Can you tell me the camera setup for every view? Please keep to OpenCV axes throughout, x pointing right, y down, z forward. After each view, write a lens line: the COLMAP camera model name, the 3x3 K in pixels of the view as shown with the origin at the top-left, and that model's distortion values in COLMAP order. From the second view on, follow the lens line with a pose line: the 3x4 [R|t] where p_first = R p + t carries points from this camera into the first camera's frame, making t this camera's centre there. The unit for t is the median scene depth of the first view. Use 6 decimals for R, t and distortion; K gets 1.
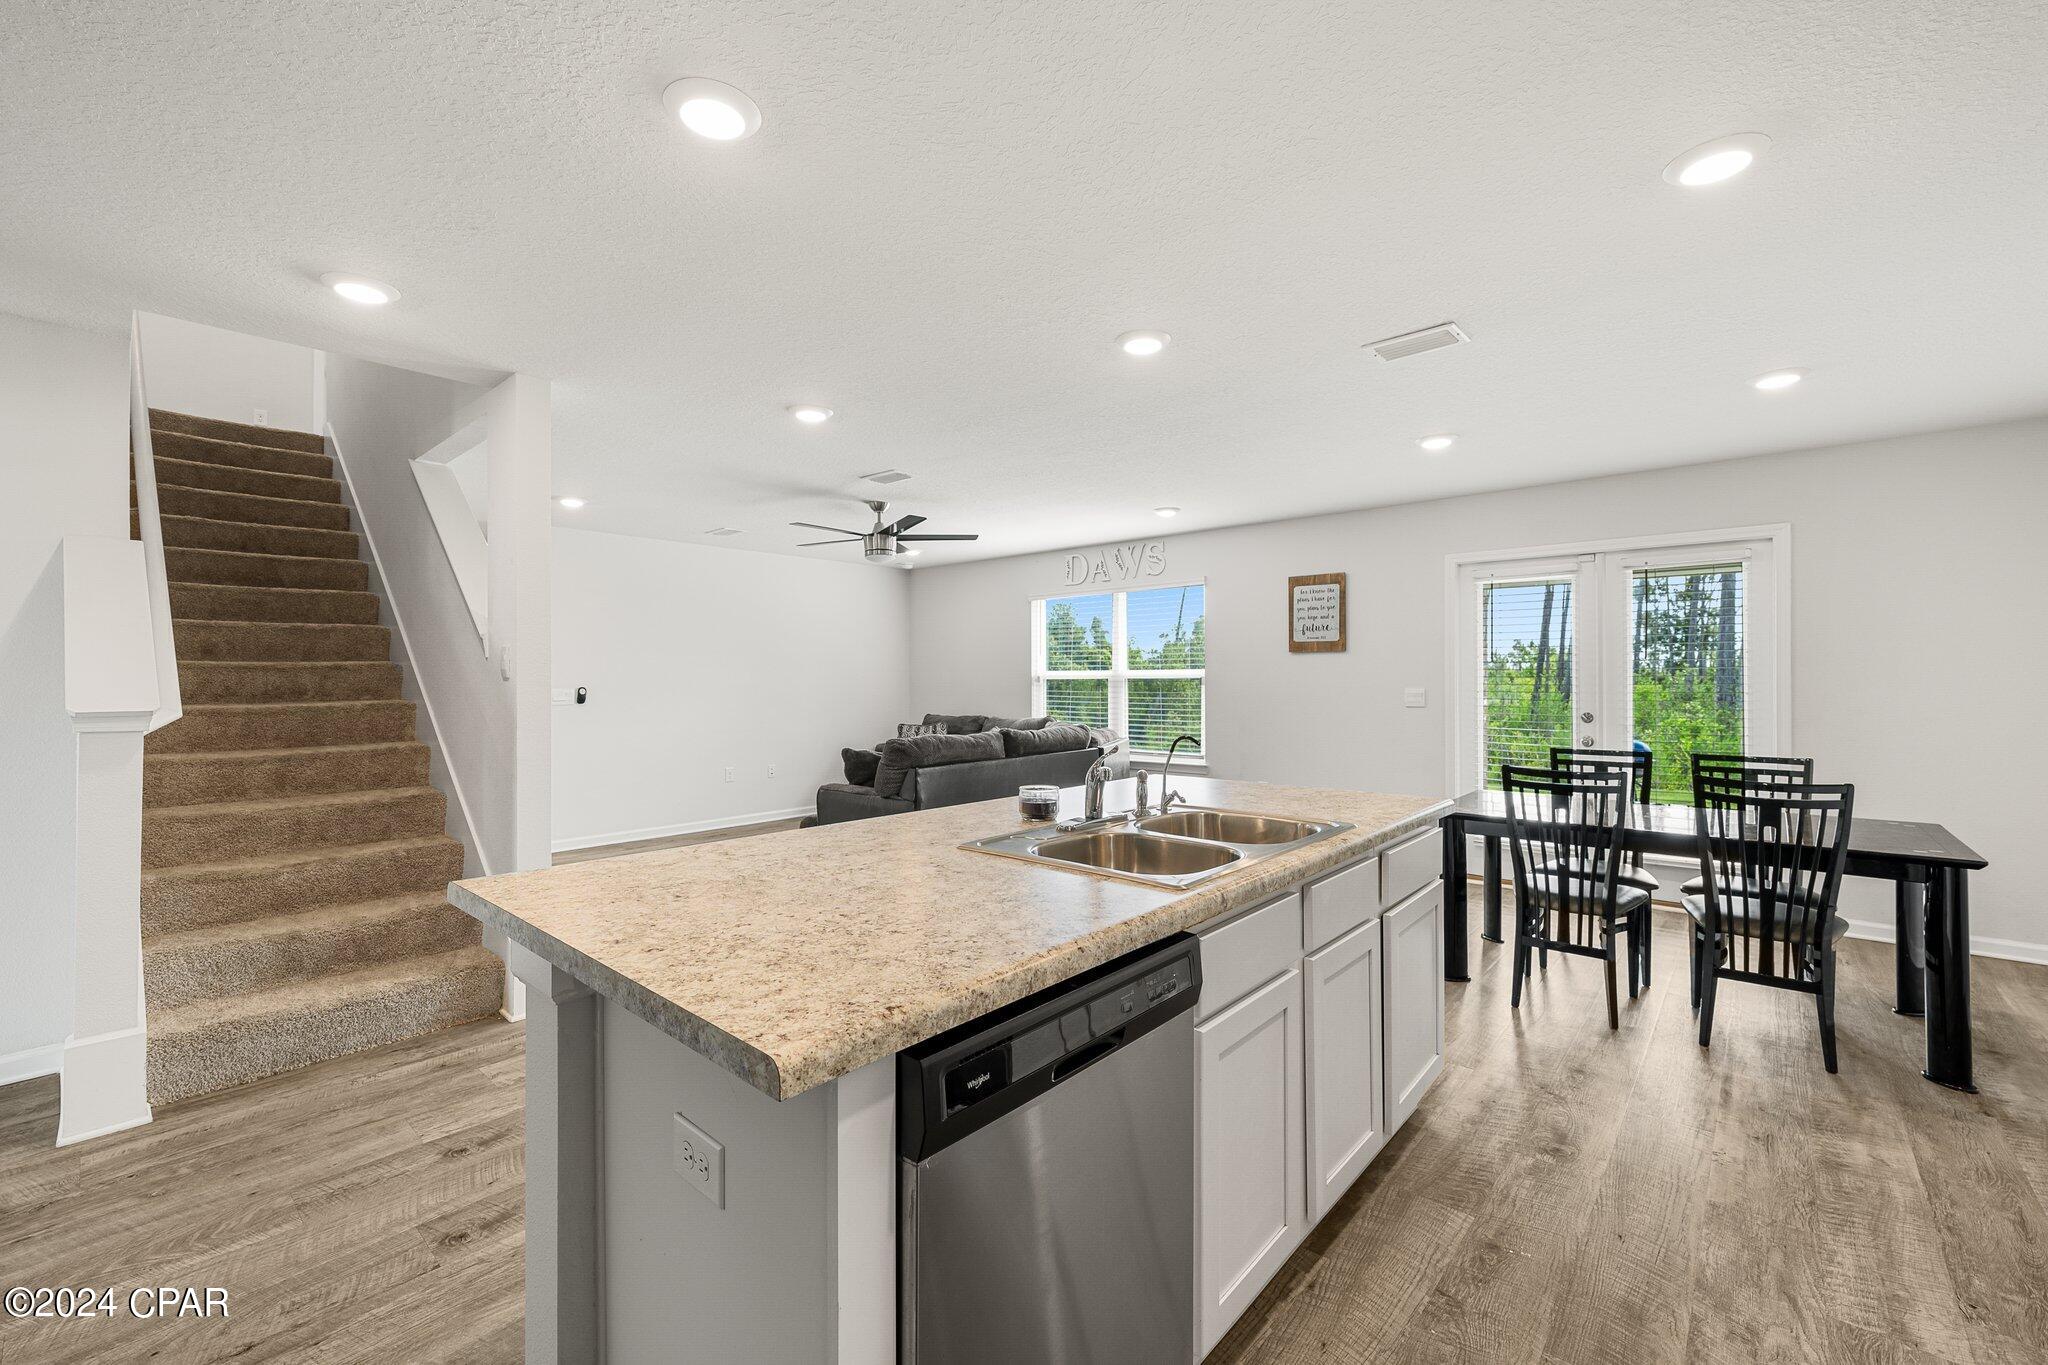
lens RADIAL K [[854.8, 0, 1012.2], [0, 854.8, 672.6], [0, 0, 1]] dist [0.002495, -0.000693]
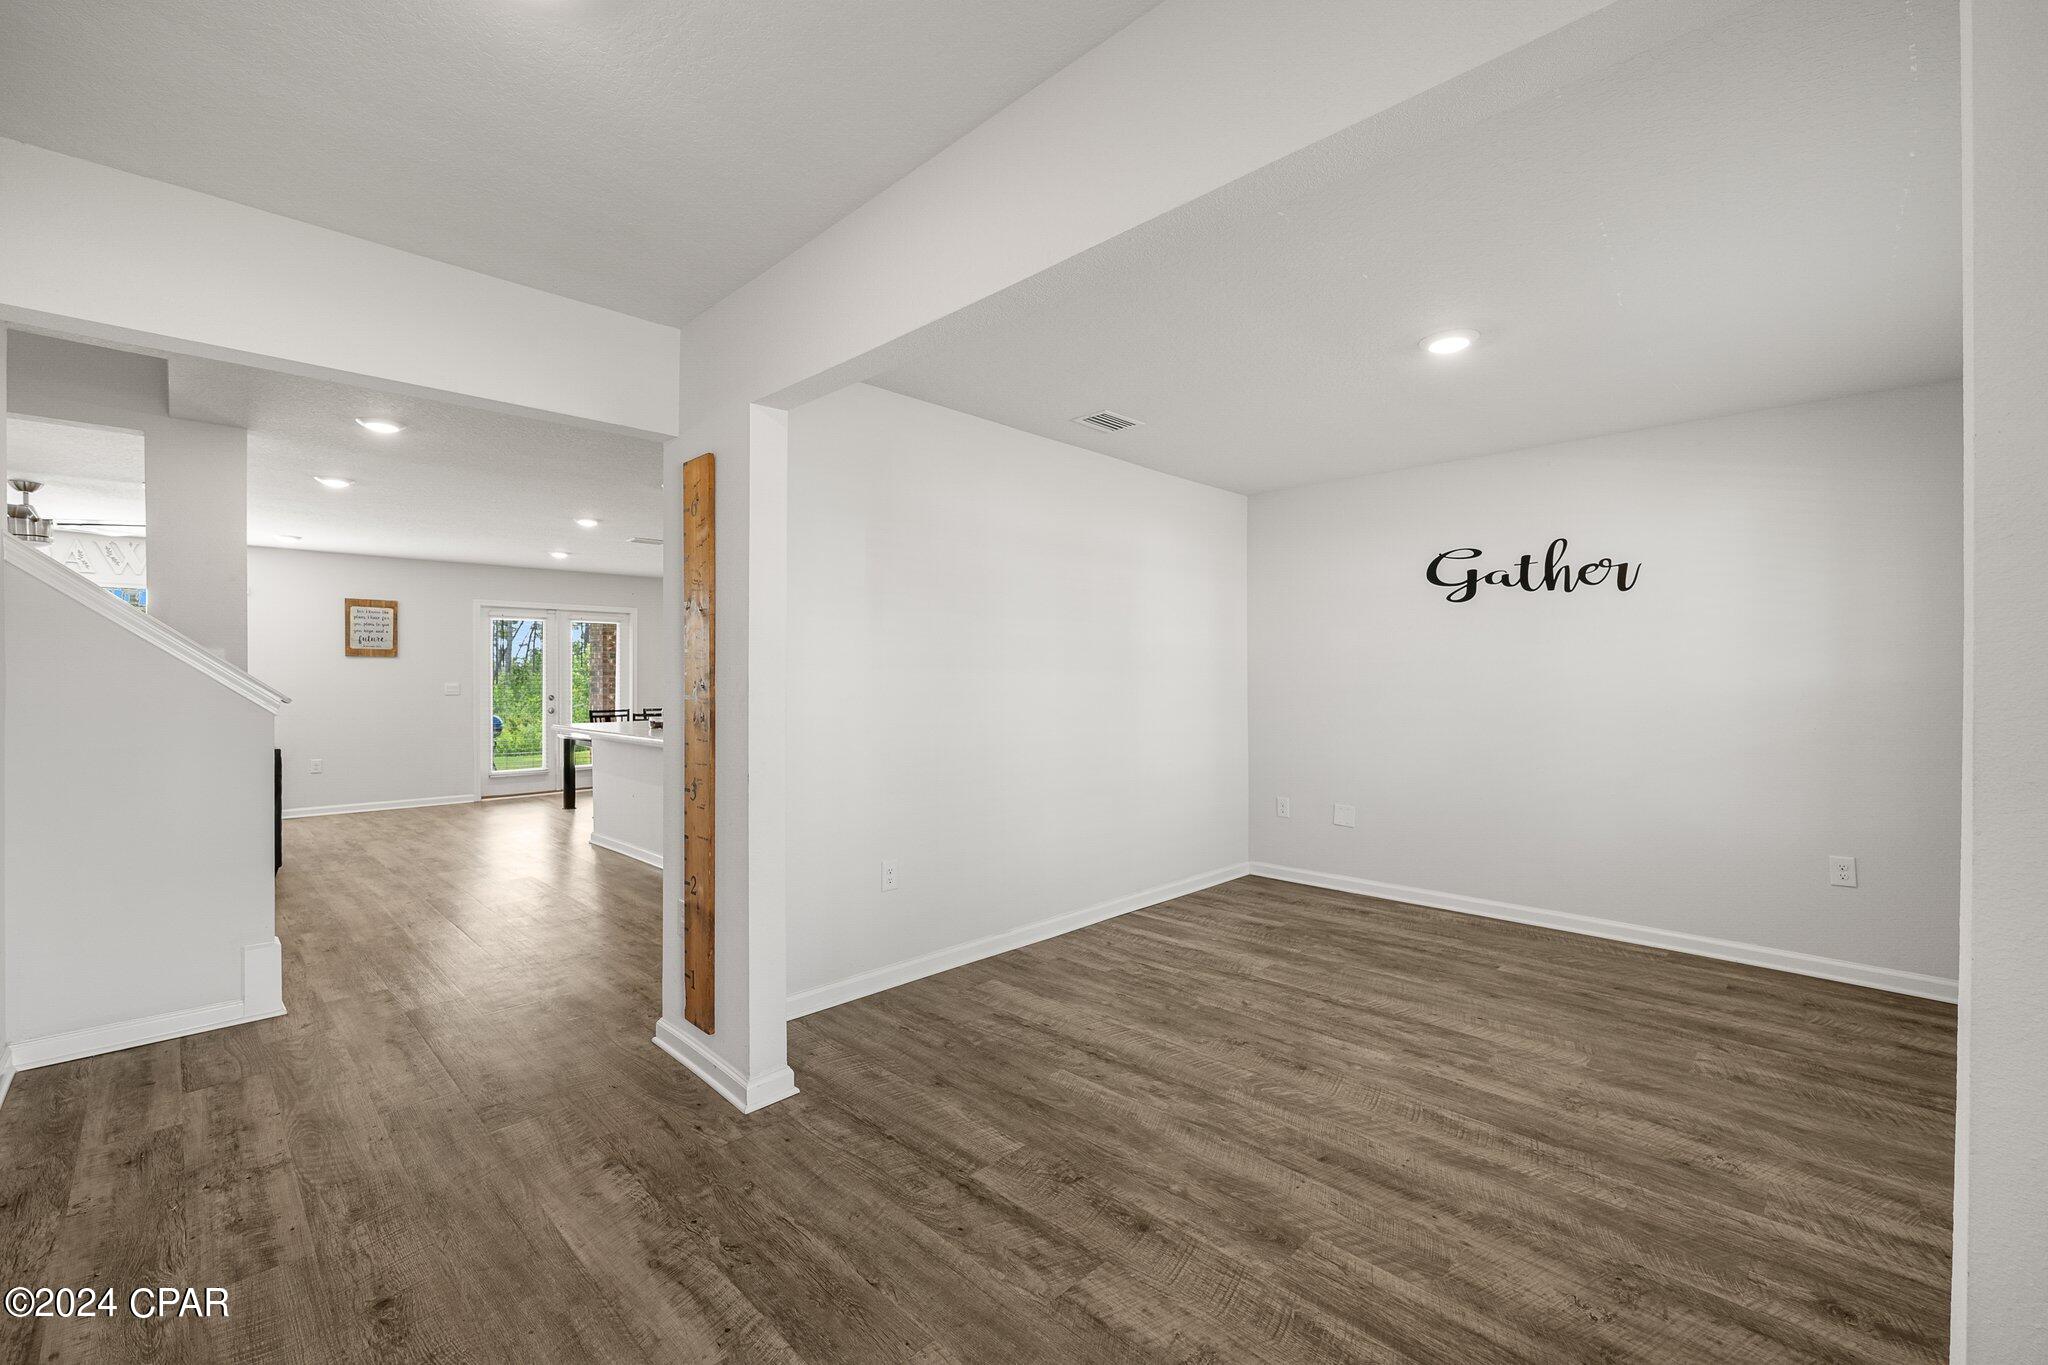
lens RADIAL K [[854.8, 0, 1034.3], [0, 854.8, 679.0], [0, 0, 1]] dist [0.002495, -0.000693]
pose [[0.031825, -0.004655, 0.999483, -1.725612], [-0.007386, 0.999961, 0.004892, -0.005690], [-0.999466, -0.007538, 0.031789, -0.162070]]
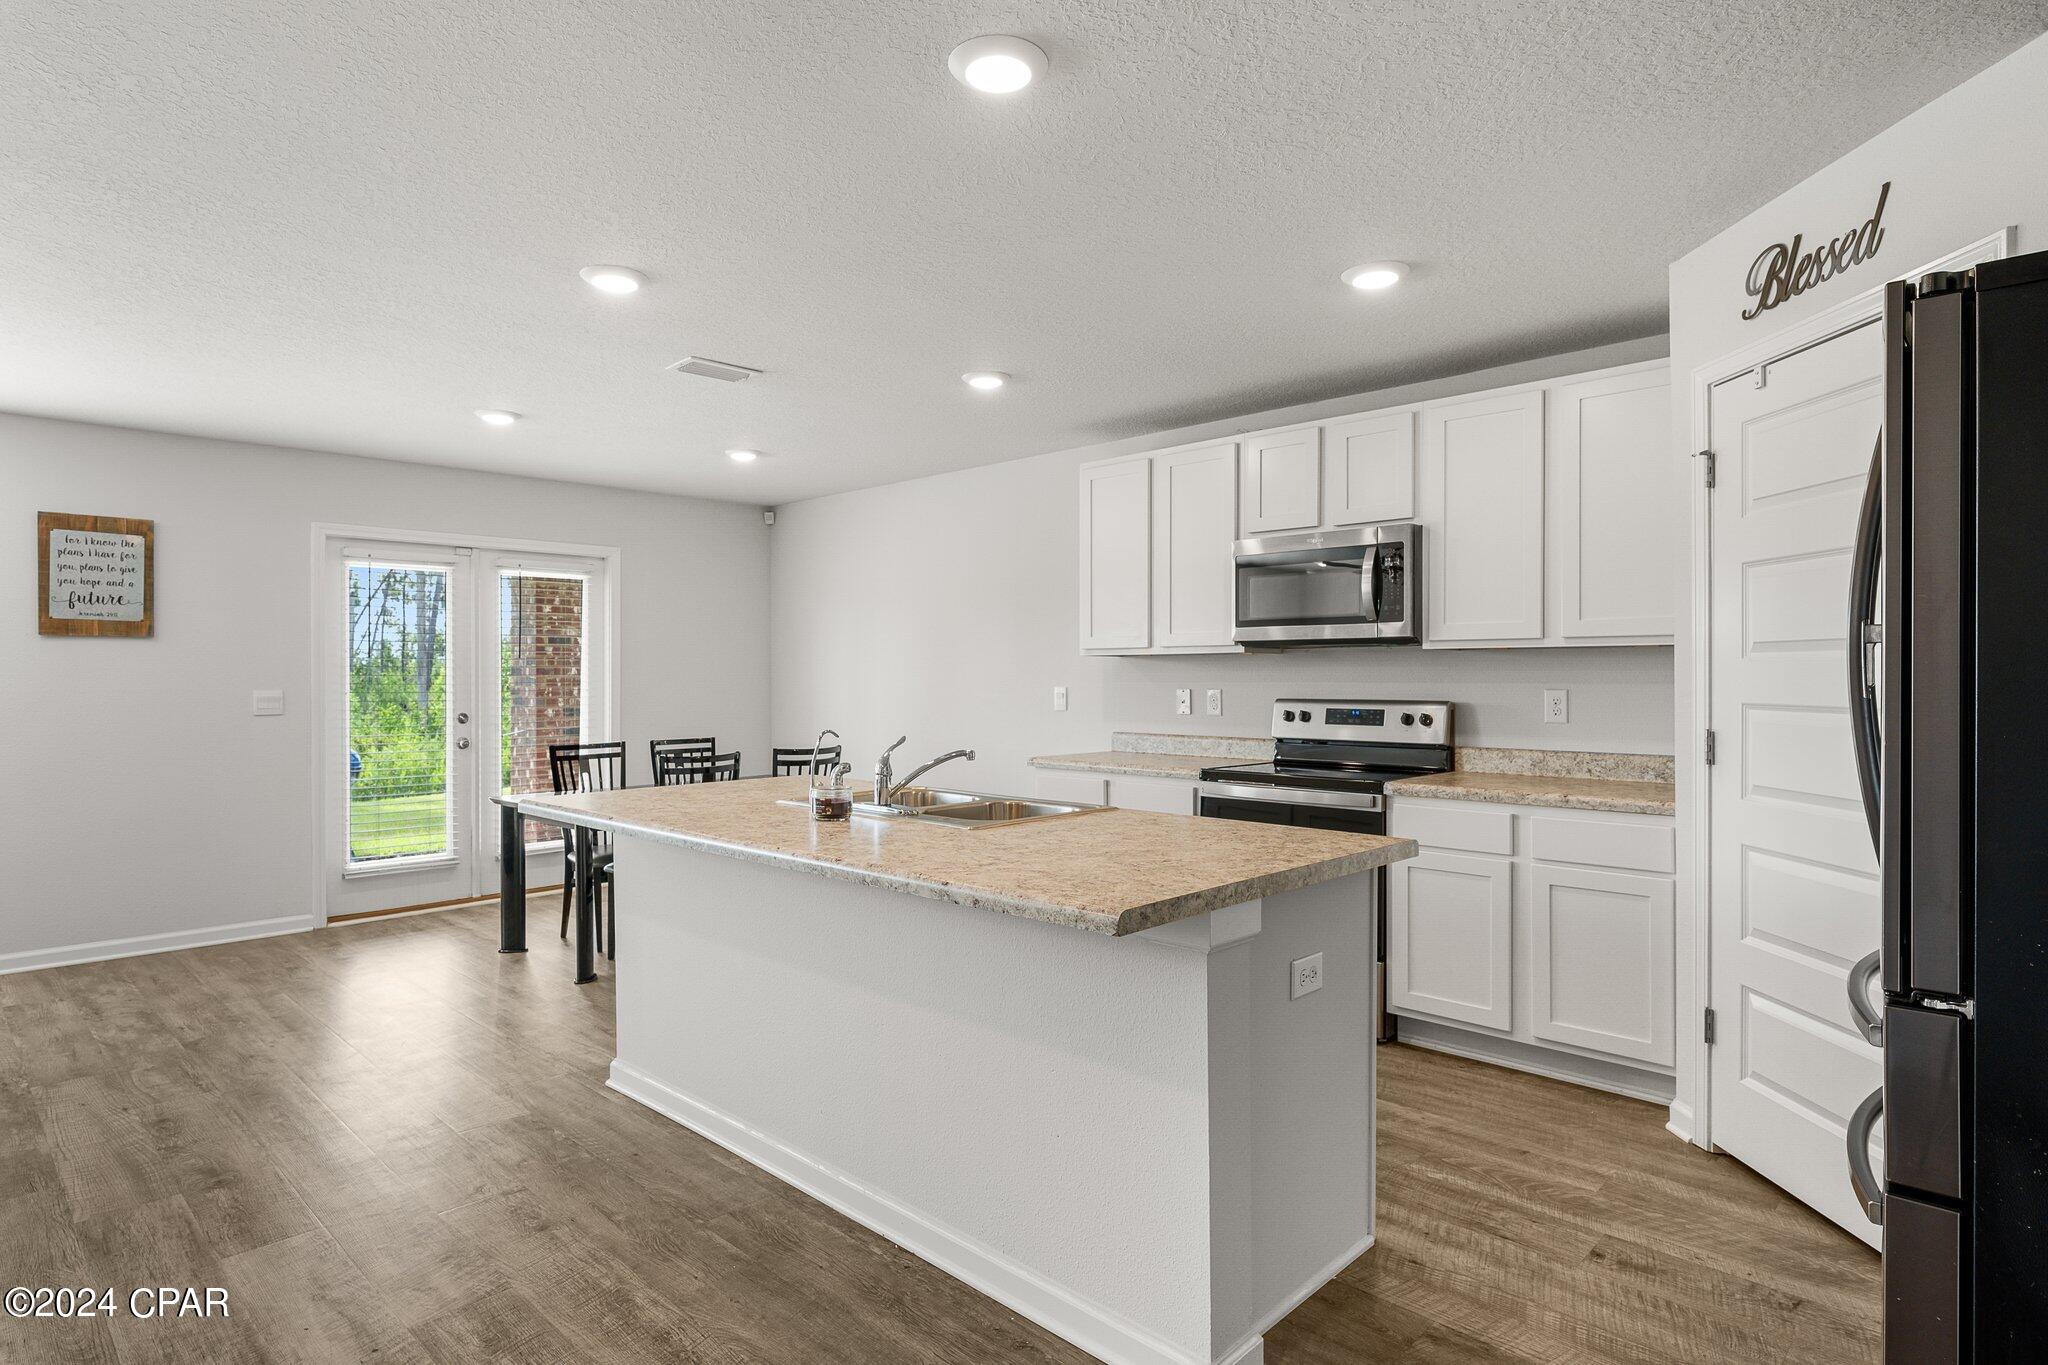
lens RADIAL K [[1095.0, 0, 1042.3], [0, 1095.0, 678.0], [0, 0, 1]] dist [-0.002076, -0.000057]
pose [[0.017751, -0.002882, 0.999838, -0.813465], [-0.005562, 0.999980, 0.002981, 0.001435], [-0.999827, -0.005614, 0.017735, 0.491273]]
